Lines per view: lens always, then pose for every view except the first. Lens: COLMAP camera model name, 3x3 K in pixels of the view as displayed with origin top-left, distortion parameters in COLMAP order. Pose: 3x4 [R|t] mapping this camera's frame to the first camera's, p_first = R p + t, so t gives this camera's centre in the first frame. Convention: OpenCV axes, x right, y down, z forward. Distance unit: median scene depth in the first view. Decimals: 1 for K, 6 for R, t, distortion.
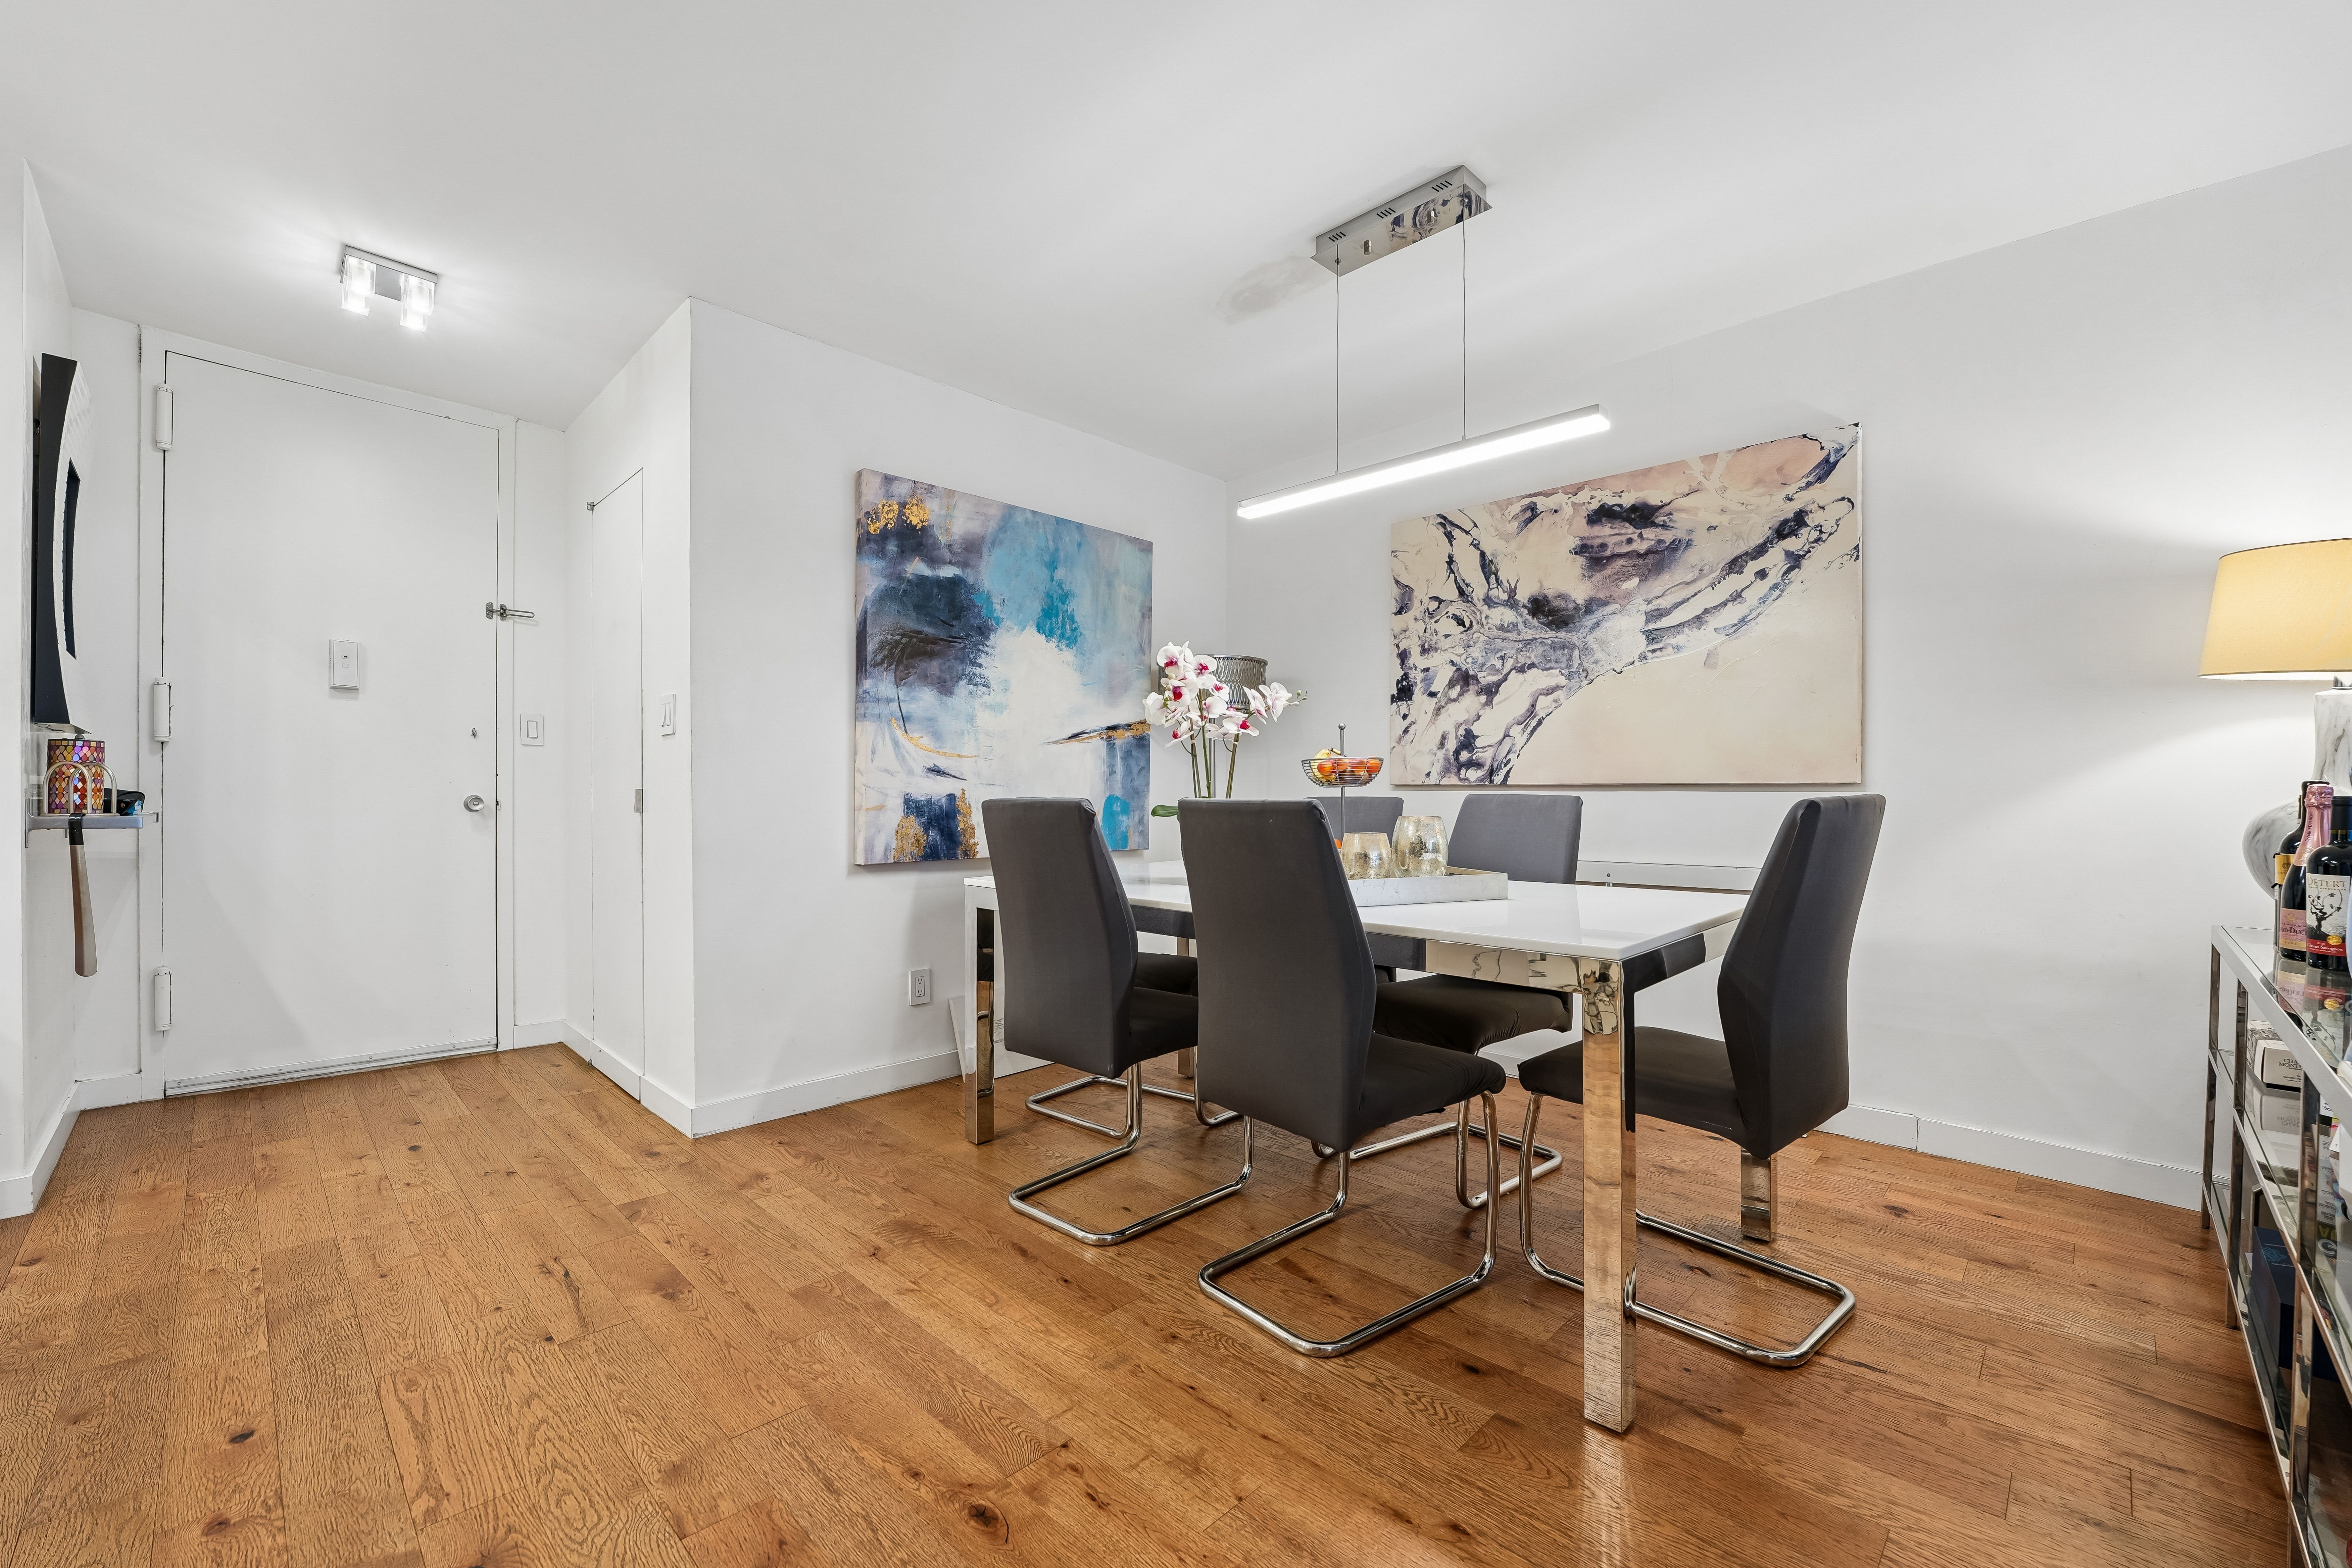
lens RADIAL K [[964.1, 0, 1187.7], [0, 964.1, 805.8], [0, 0, 1]] dist [-0.021351, 0.000104]
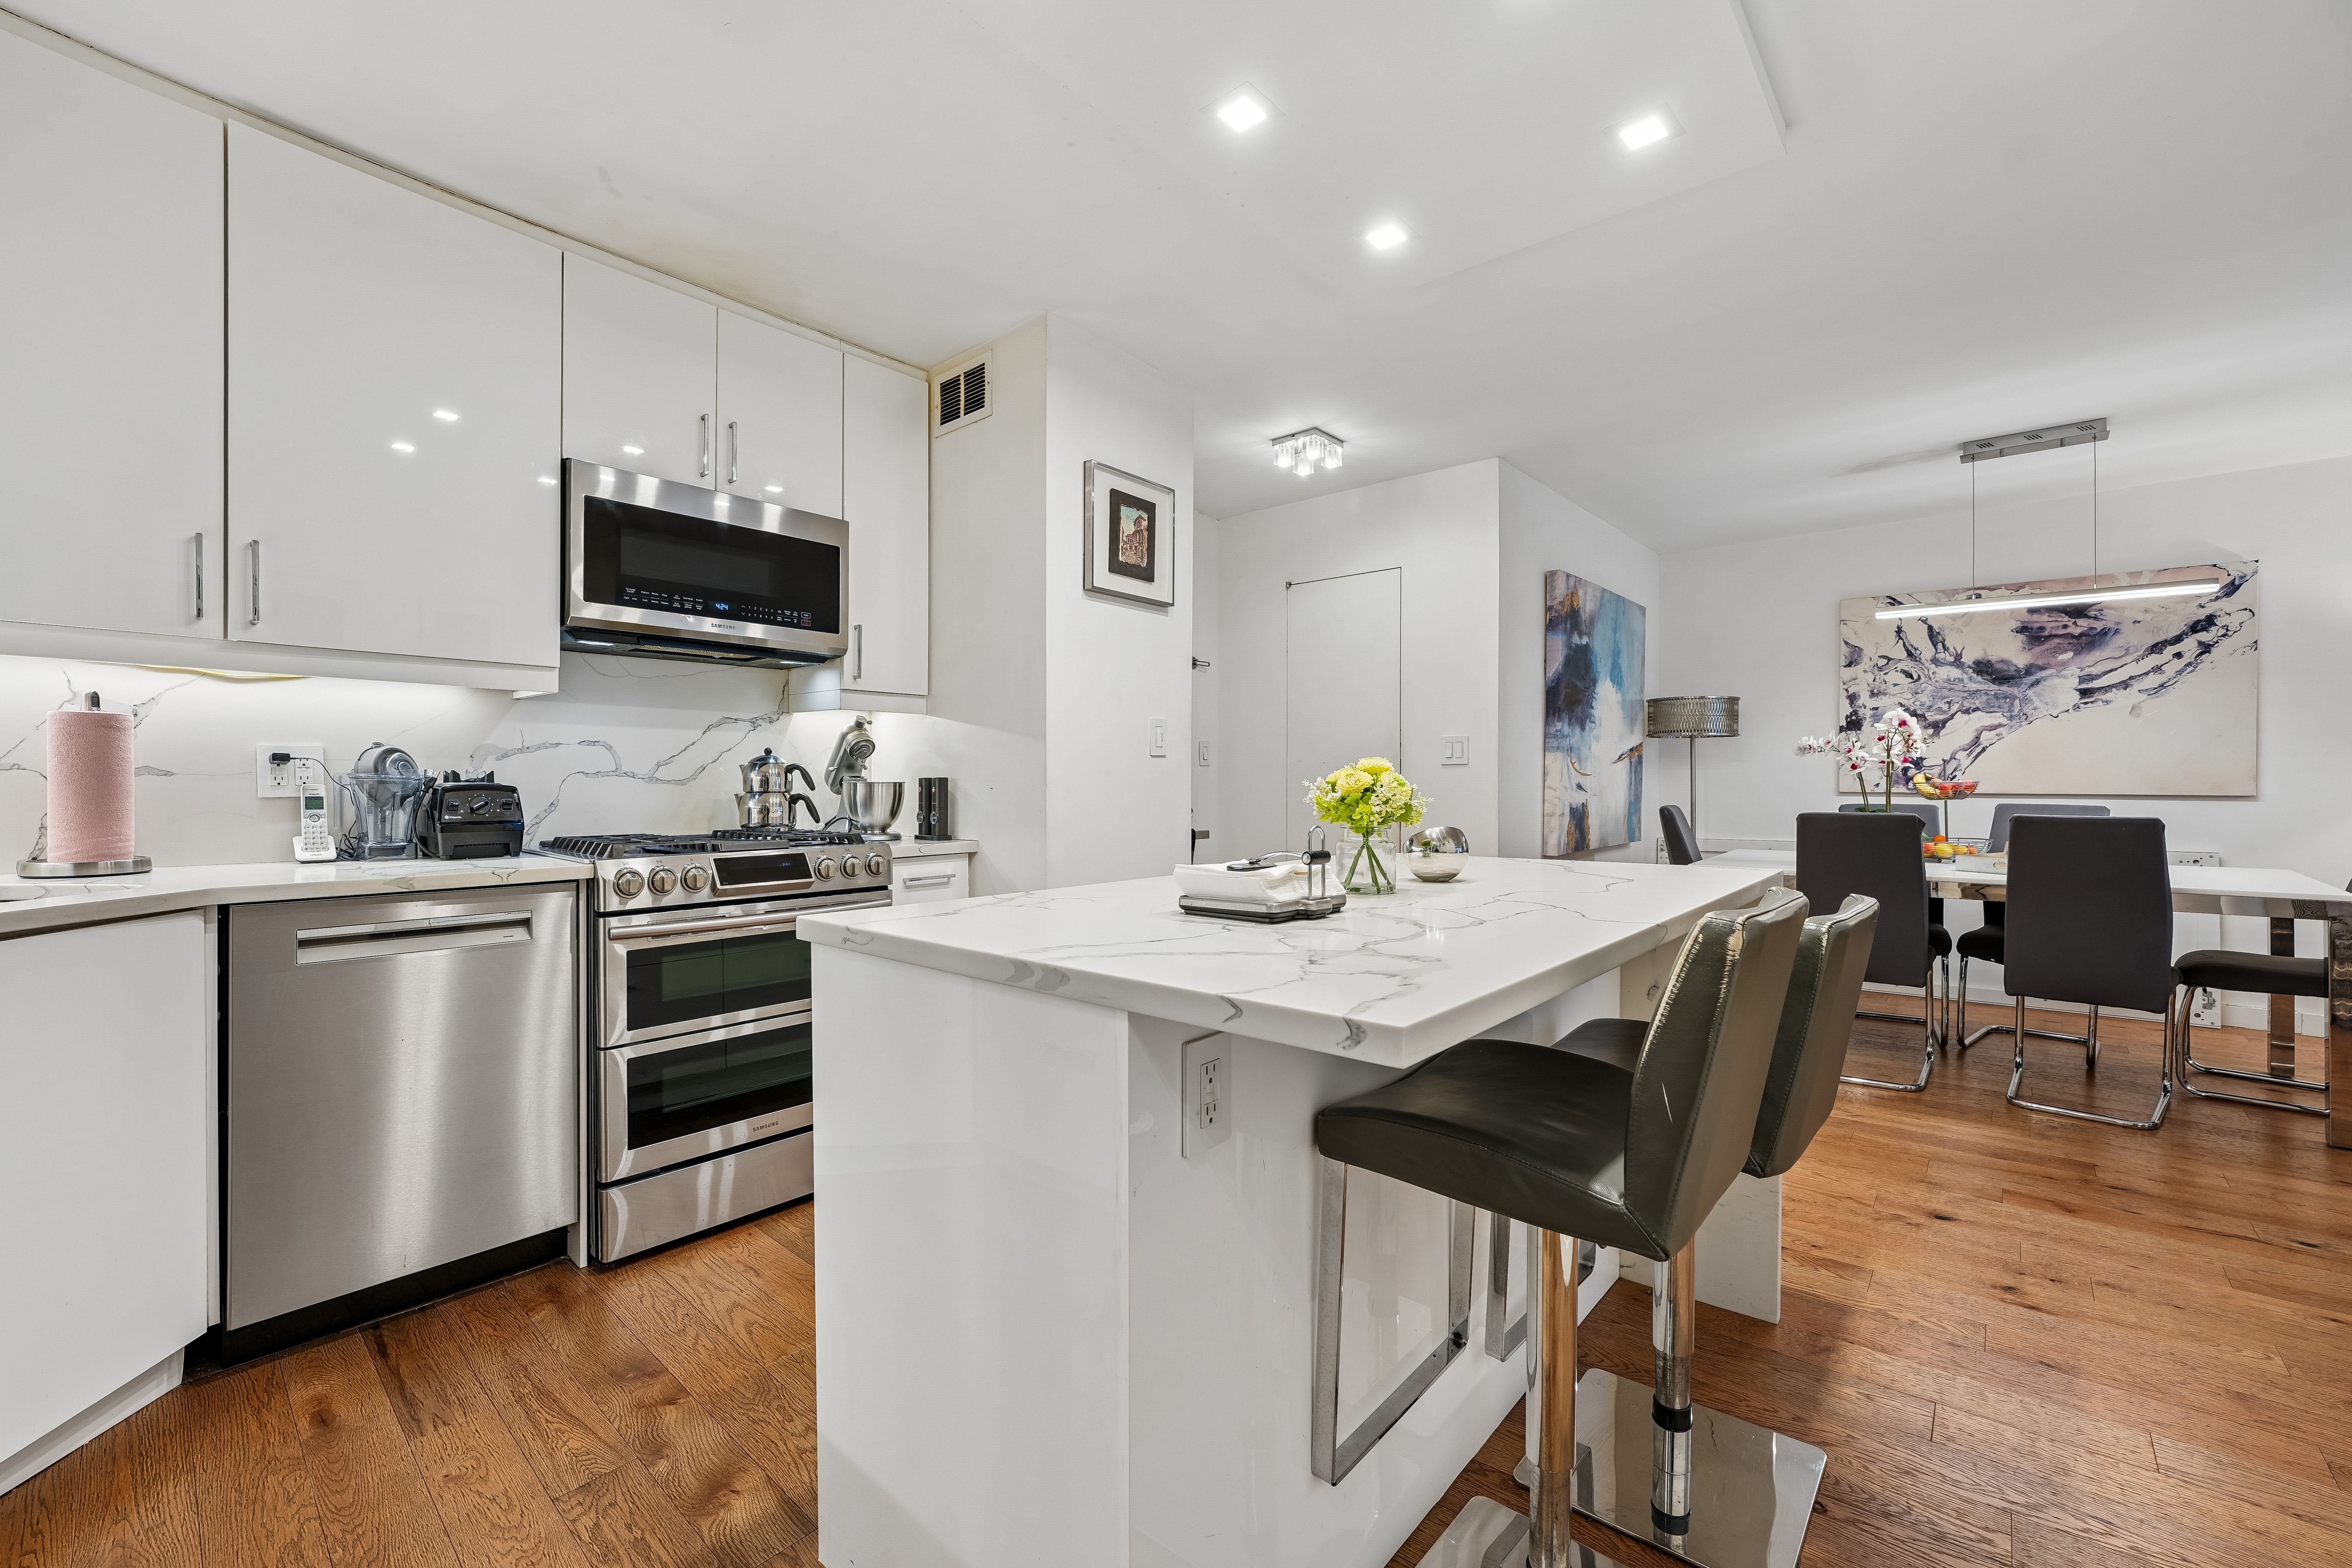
lens RADIAL K [[994.7, 0, 1212.1], [0, 994.7, 787.9], [0, 0, 1]] dist [0.001100, 0.000660]
pose [[0.995693, -0.005434, 0.092554, -0.896987], [0.005457, 0.999985, 0.000007, -0.036254], [-0.092552, 0.000498, 0.995708, -0.354060]]
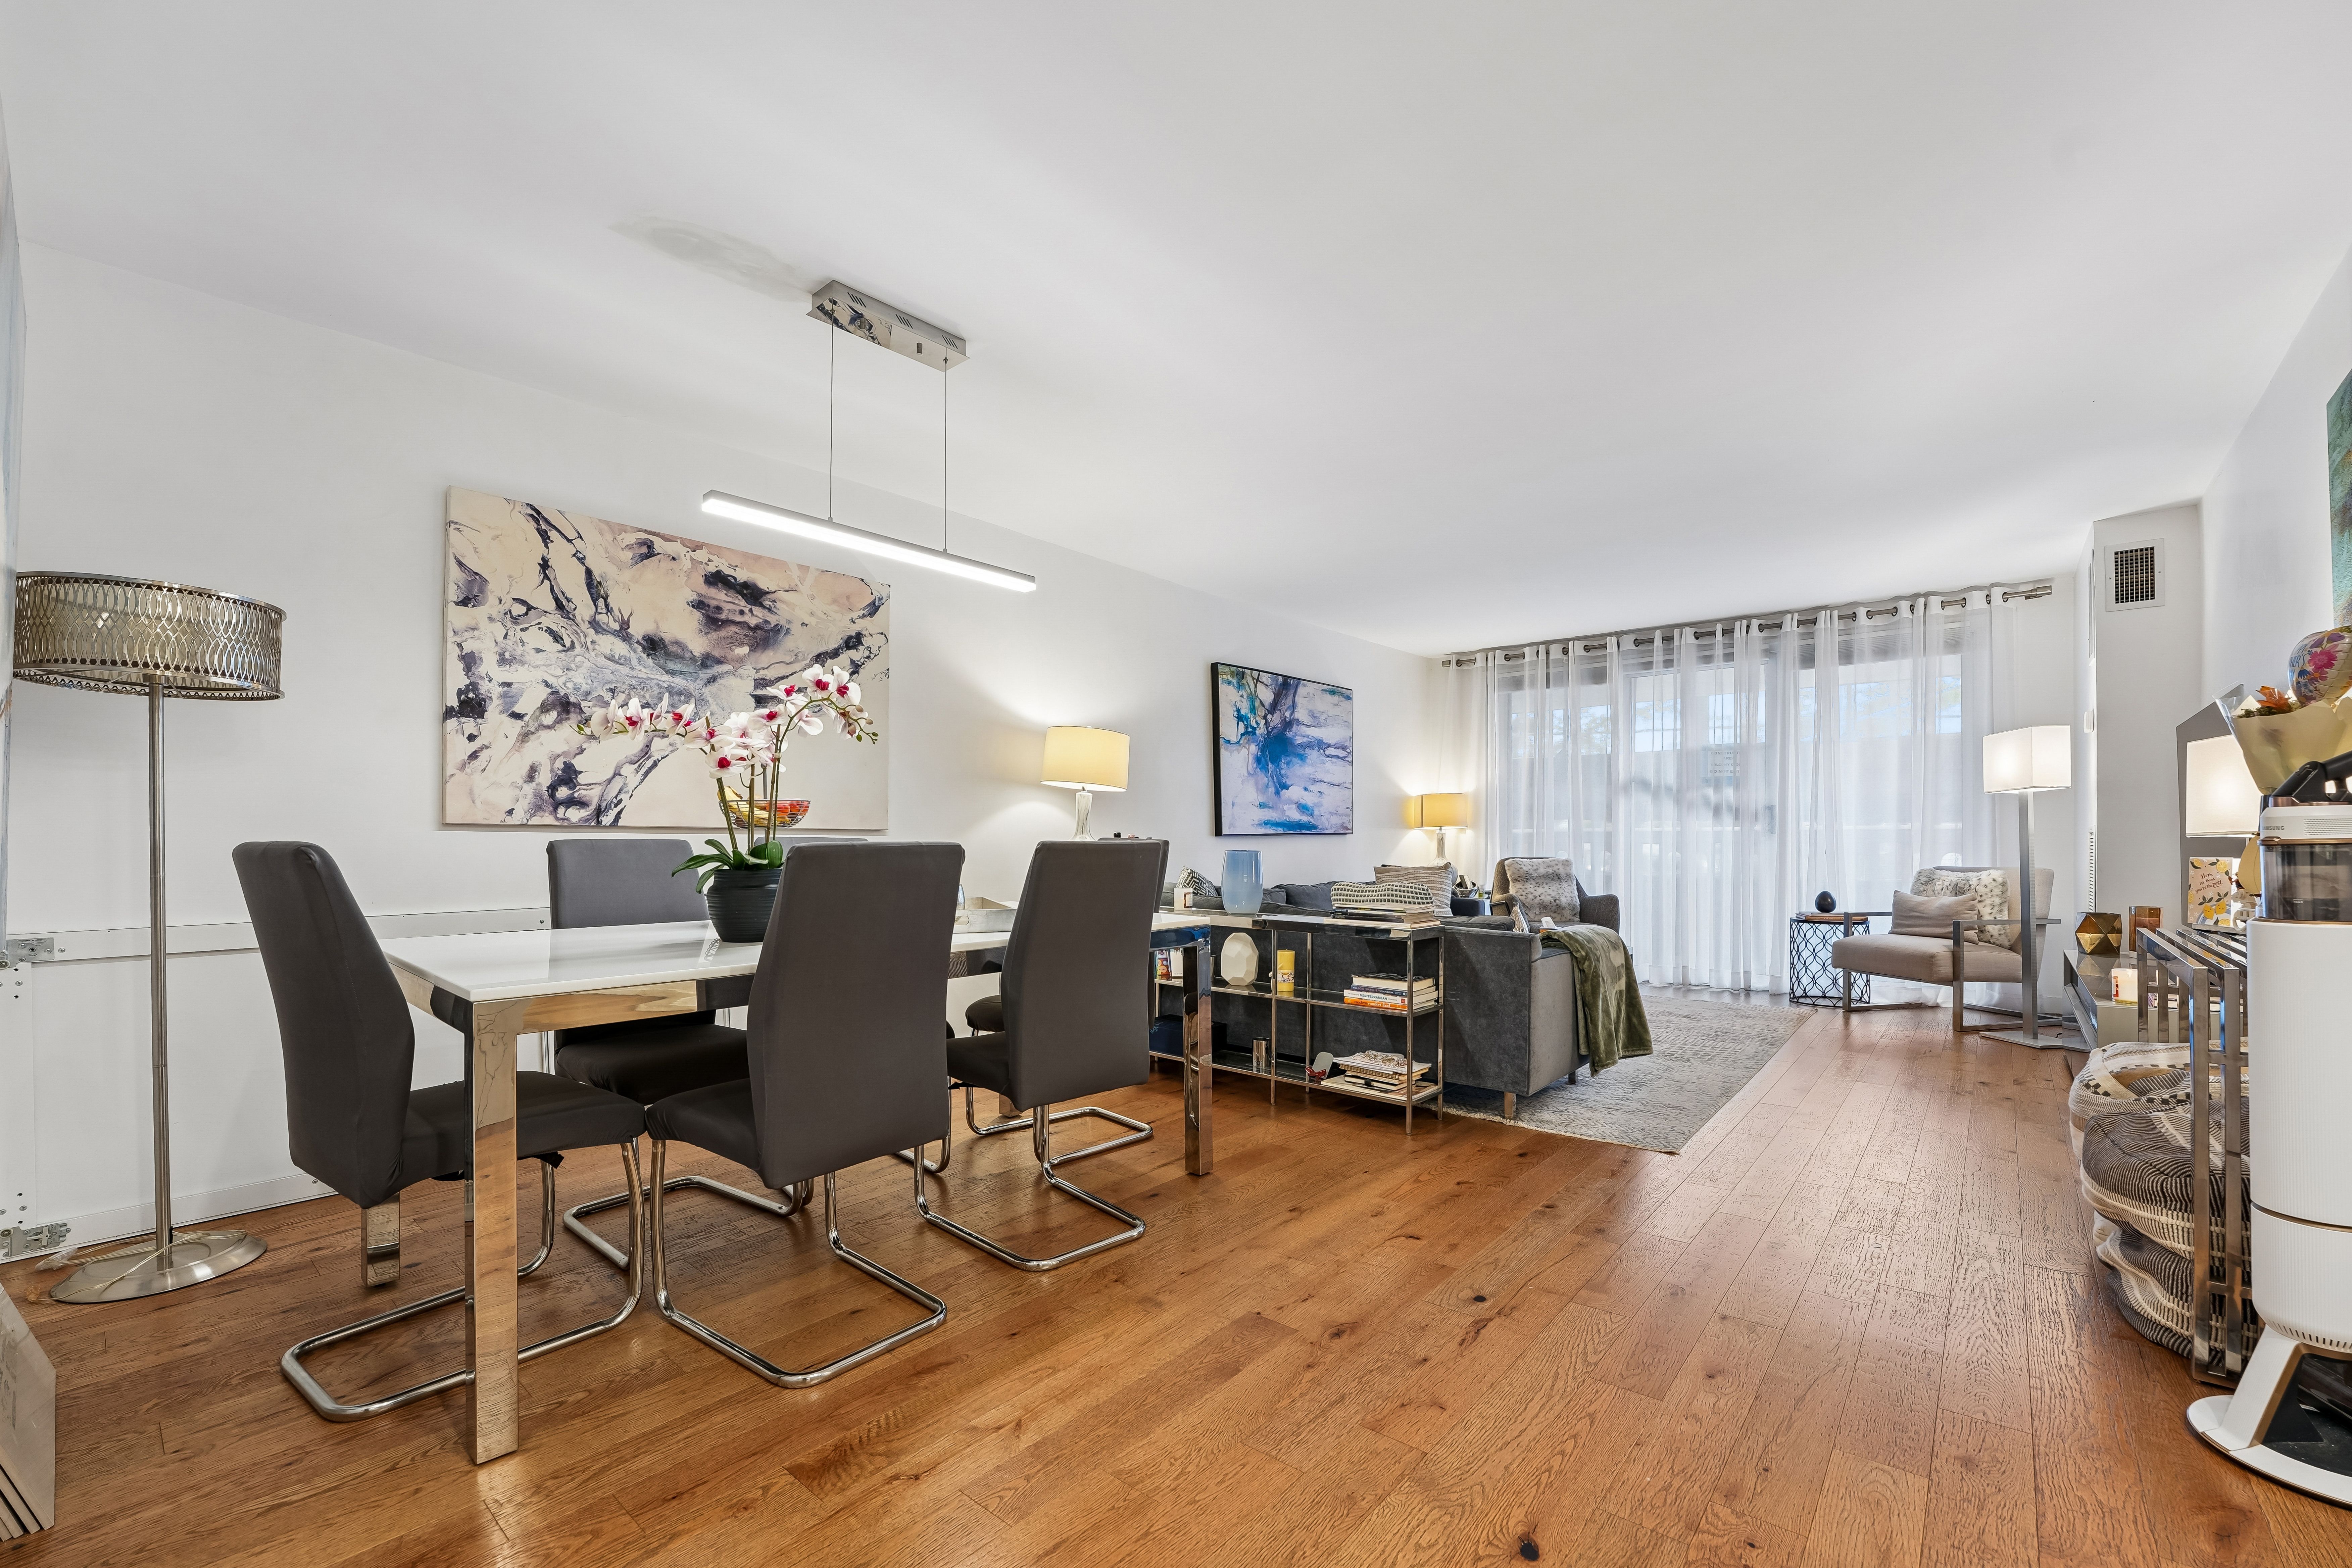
lens RADIAL K [[987.6, 0, 1172.6], [0, 987.6, 835.6], [0, 0, 1]] dist [-0.018910, -0.000183]
pose [[-0.061124, 0.002707, 0.998127, -0.673507], [0.008586, 0.999961, -0.002186, -0.006187], [-0.998093, 0.008436, -0.061145, 0.526568]]
